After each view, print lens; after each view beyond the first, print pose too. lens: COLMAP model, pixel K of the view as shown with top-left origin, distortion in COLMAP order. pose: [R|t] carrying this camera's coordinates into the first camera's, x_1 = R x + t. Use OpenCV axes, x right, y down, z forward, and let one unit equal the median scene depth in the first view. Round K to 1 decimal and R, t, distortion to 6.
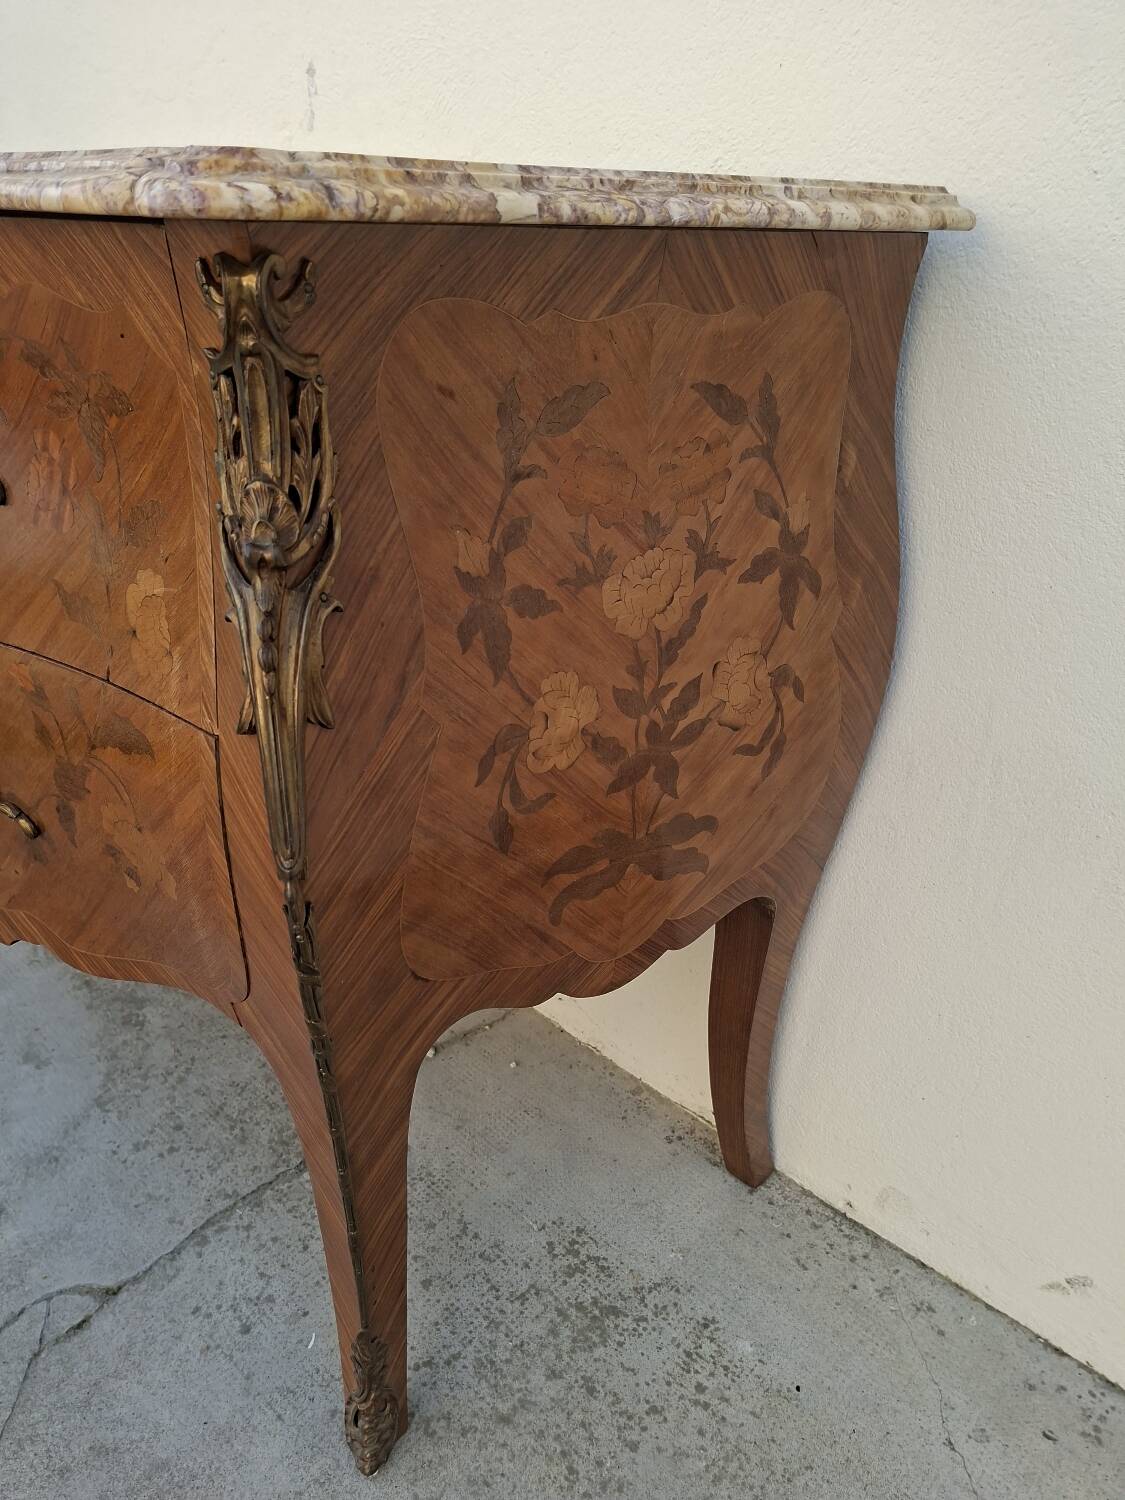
lens RADIAL K [[1055.7, 0, 562.1], [0, 1055.7, 774.0], [0, 0, 1]] dist [0.030507, -0.036521]
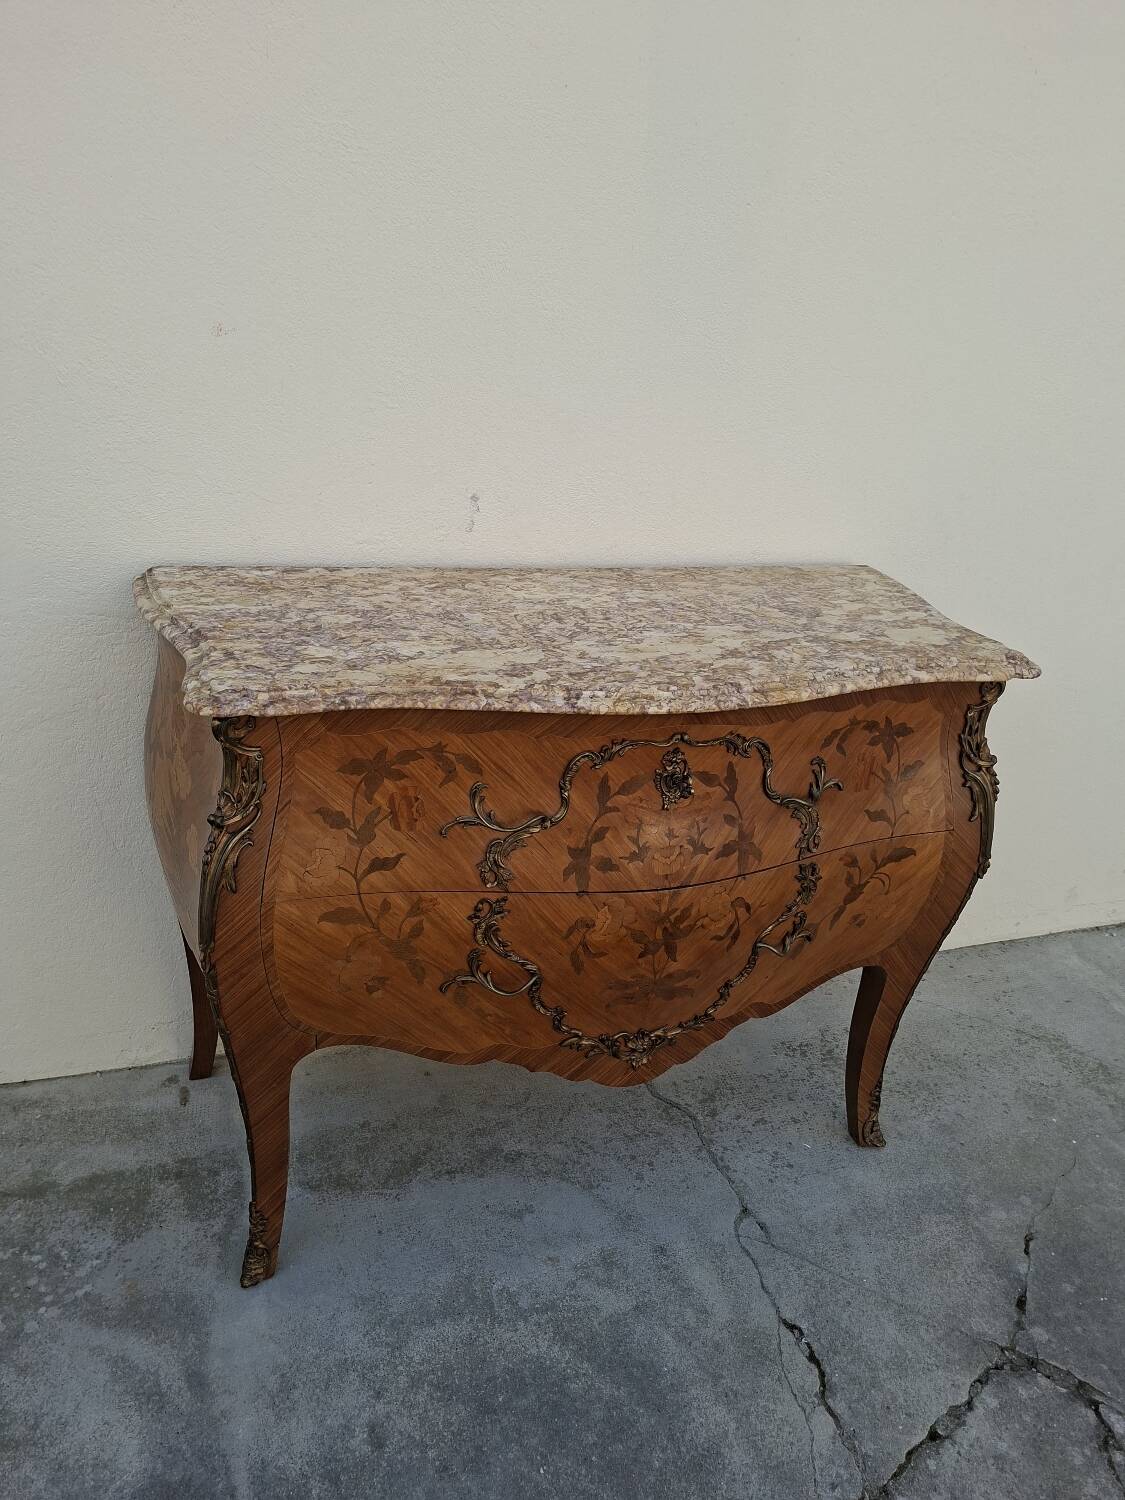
lens RADIAL K [[1048.9, 0, 555.9], [0, 1048.9, 760.2], [0, 0, 1]] dist [0.048006, -0.055326]
pose [[0.482720, -0.348879, 0.803284, -1.922380], [0.348064, 0.918101, 0.189583, -0.703881], [-0.803637, 0.188079, 0.564618, 0.147728]]
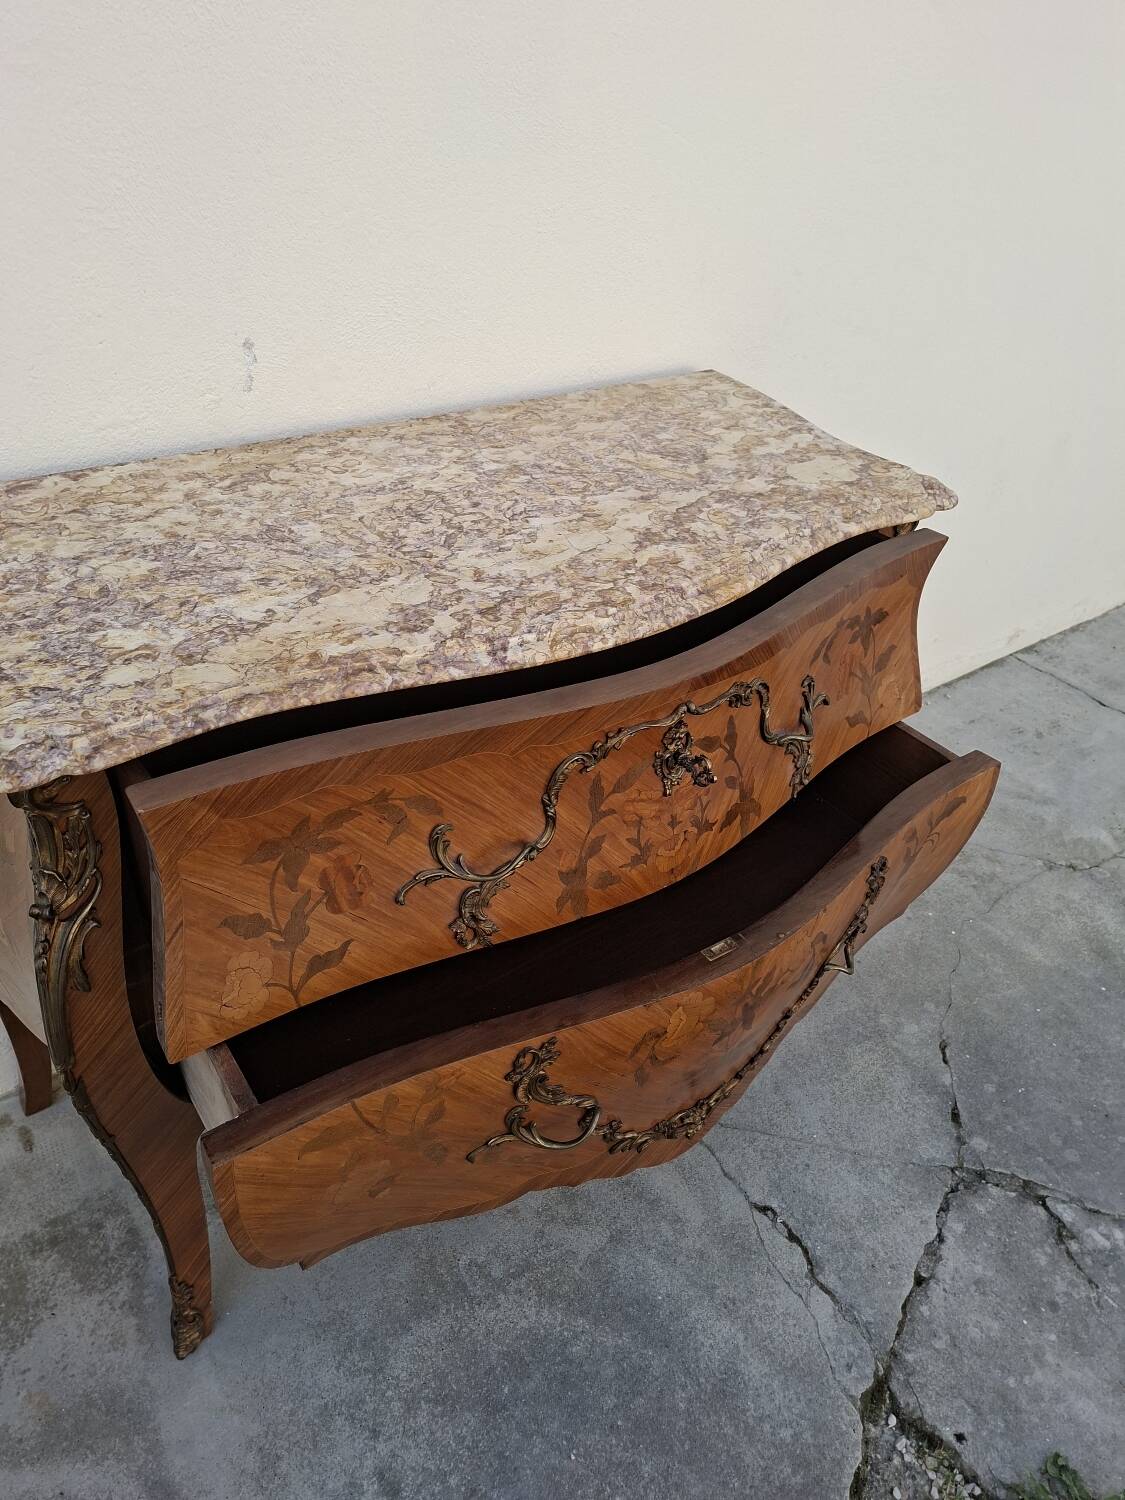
lens RADIAL K [[1048.9, 0, 552.6], [0, 1048.9, 754.5], [0, 0, 1]] dist [0.048006, -0.055326]
pose [[0.199523, -0.581189, 0.788929, -1.651266], [0.408723, 0.781097, 0.472051, -0.903239], [-0.890582, 0.228269, 0.393393, 0.458233]]
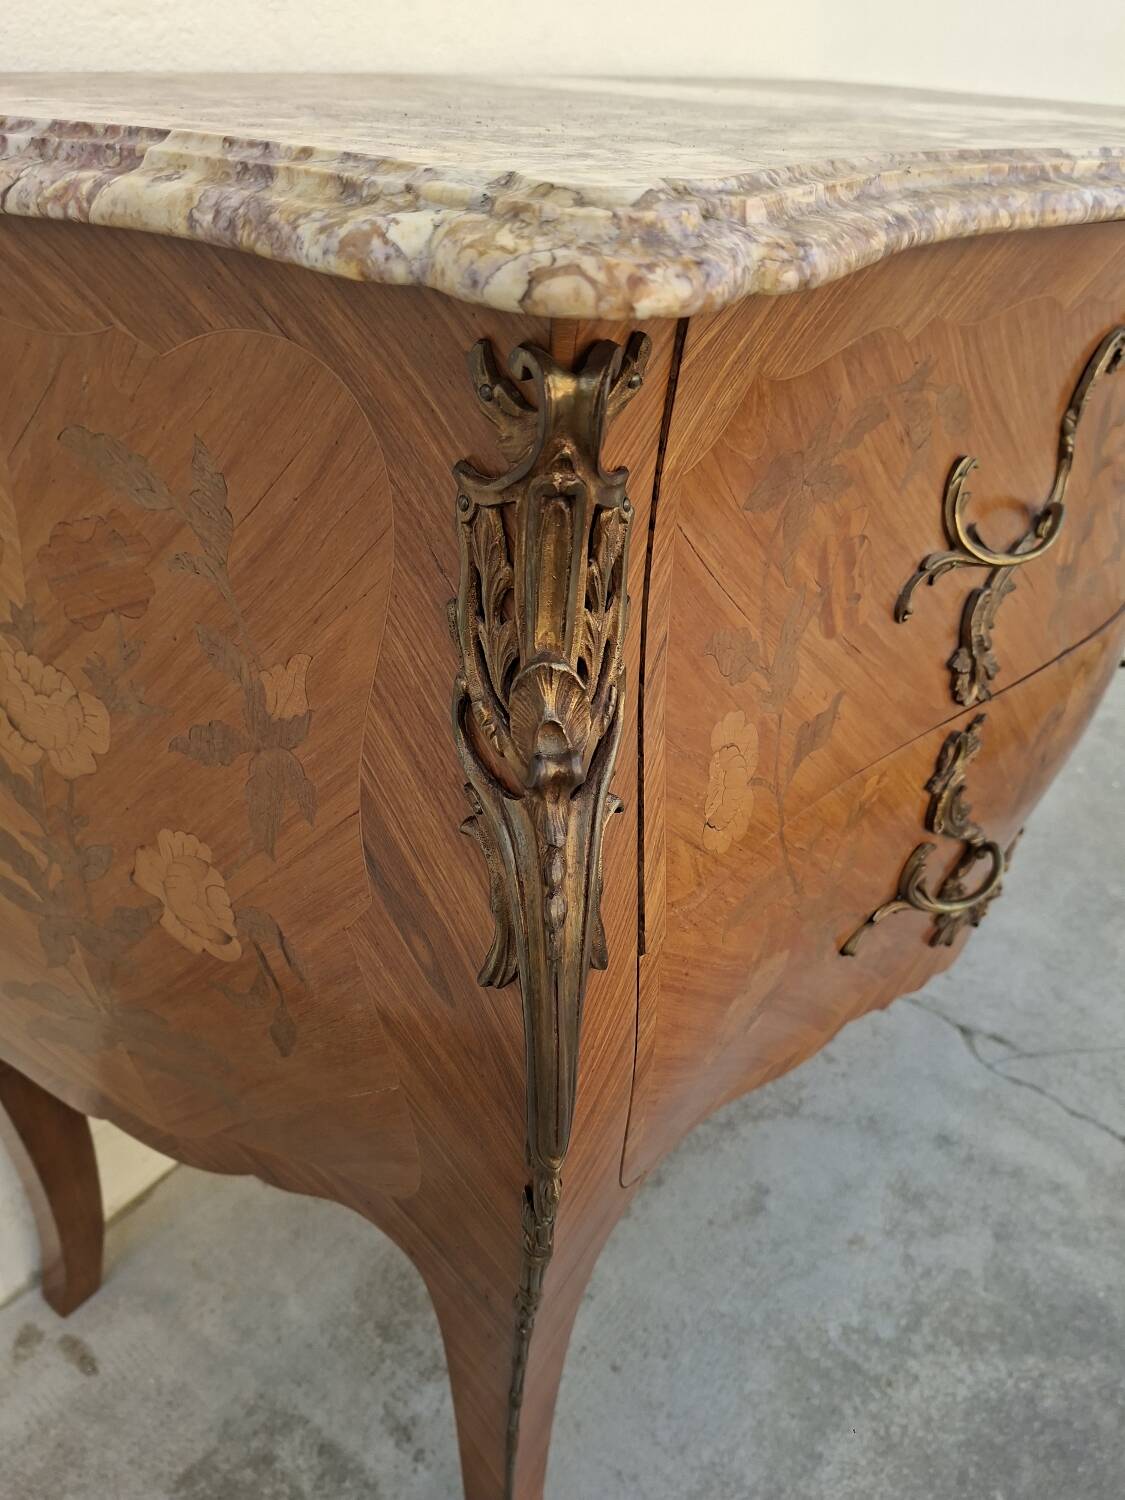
lens RADIAL K [[1048.9, 0, 566.9], [0, 1048.9, 767.8], [0, 0, 1]] dist [0.048006, -0.055326]
pose [[-0.098596, -0.584935, 0.805065, -1.367683], [0.422847, 0.707714, 0.565988, -0.737897], [-0.900822, 0.396223, 0.177560, 1.213053]]
